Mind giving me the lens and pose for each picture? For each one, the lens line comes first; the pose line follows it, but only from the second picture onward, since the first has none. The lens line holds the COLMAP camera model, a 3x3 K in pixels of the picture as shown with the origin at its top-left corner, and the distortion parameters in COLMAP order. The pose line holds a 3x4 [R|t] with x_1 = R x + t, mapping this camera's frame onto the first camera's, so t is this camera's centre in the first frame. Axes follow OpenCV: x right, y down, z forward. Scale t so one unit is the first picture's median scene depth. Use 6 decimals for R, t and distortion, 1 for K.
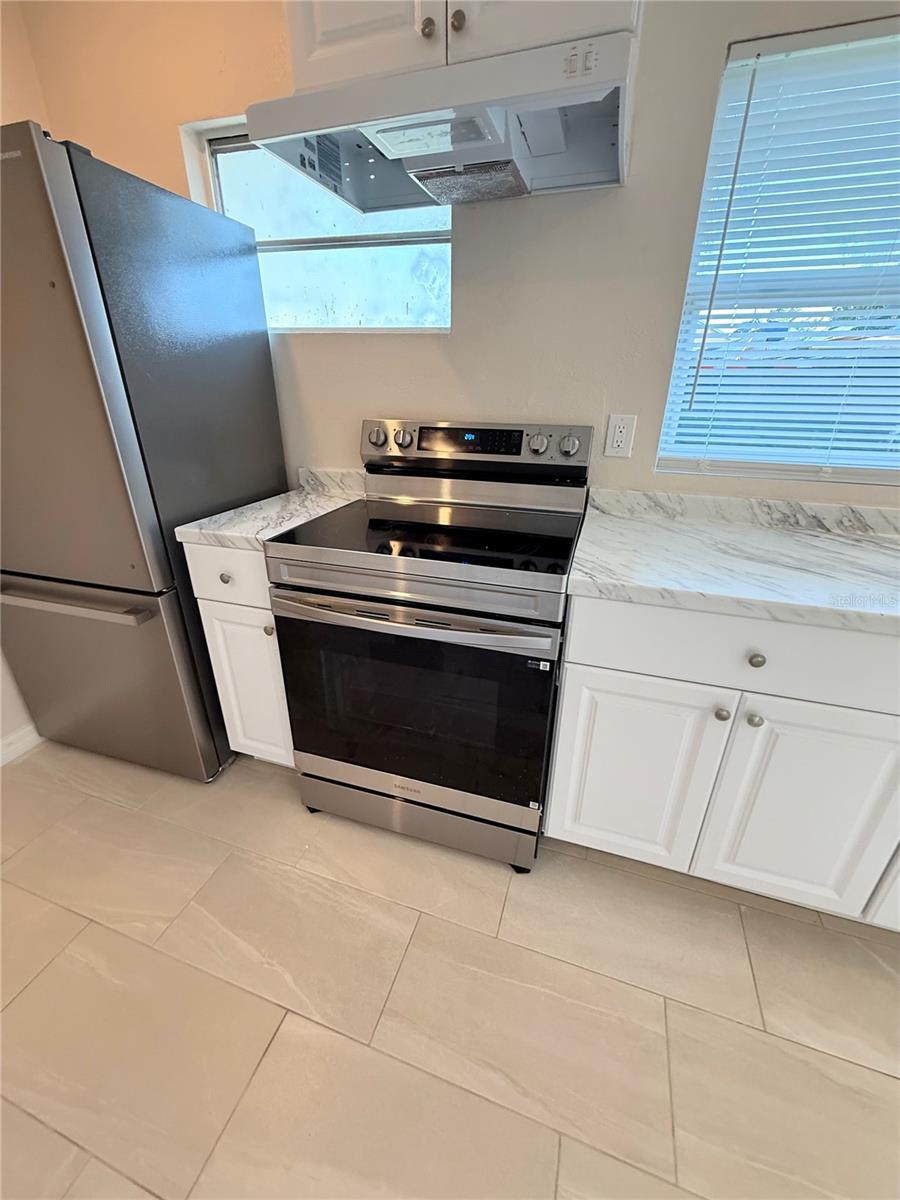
lens RADIAL K [[478.3, 0, 449.6], [0, 478.3, 596.8], [0, 0, 1]] dist [0.001319, 0.000273]
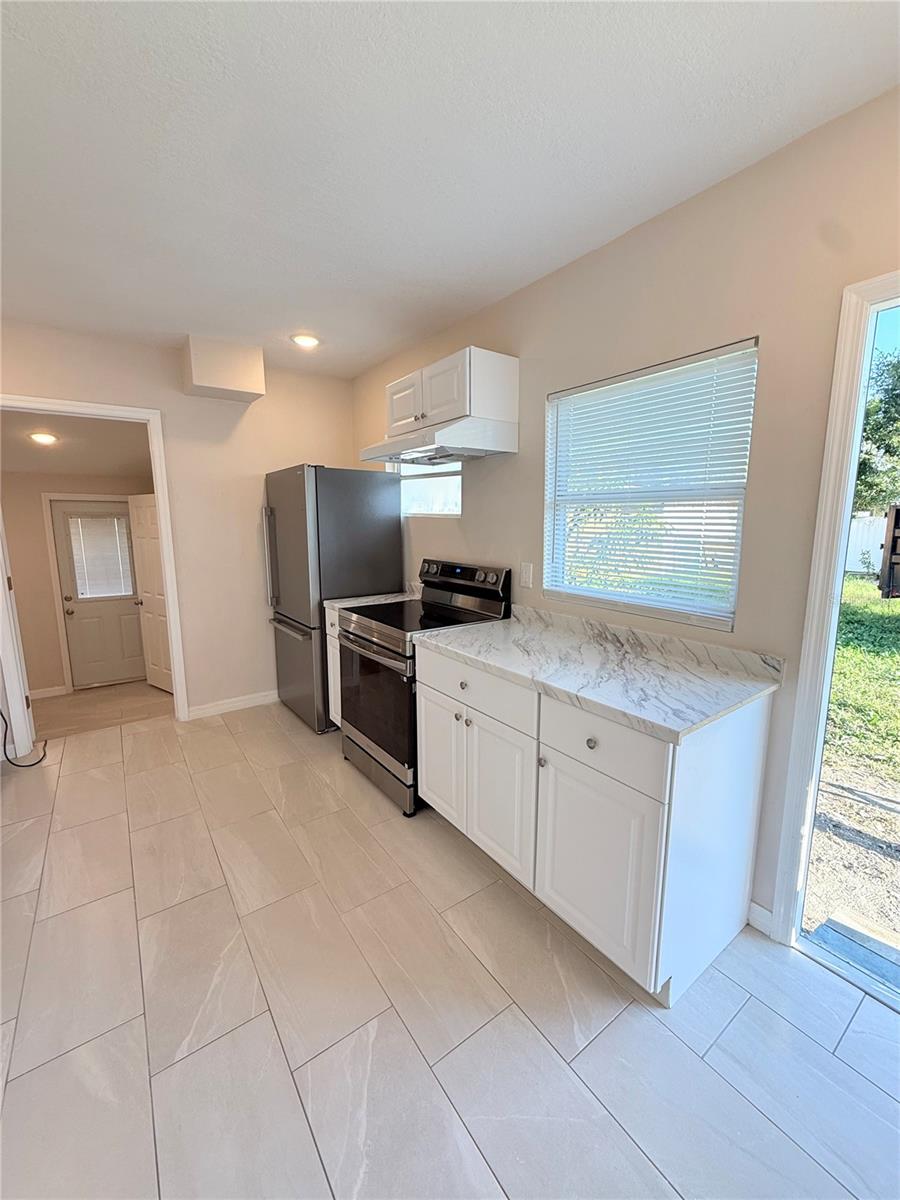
lens RADIAL K [[479.0, 0, 447.4], [0, 479.0, 597.6], [0, 0, 1]] dist [0.002080, 0.000265]
pose [[0.809093, 0.088816, -0.580930, 1.211875], [-0.233928, 0.955499, -0.179722, 0.111877], [0.539116, 0.281307, 0.793864, -0.491267]]
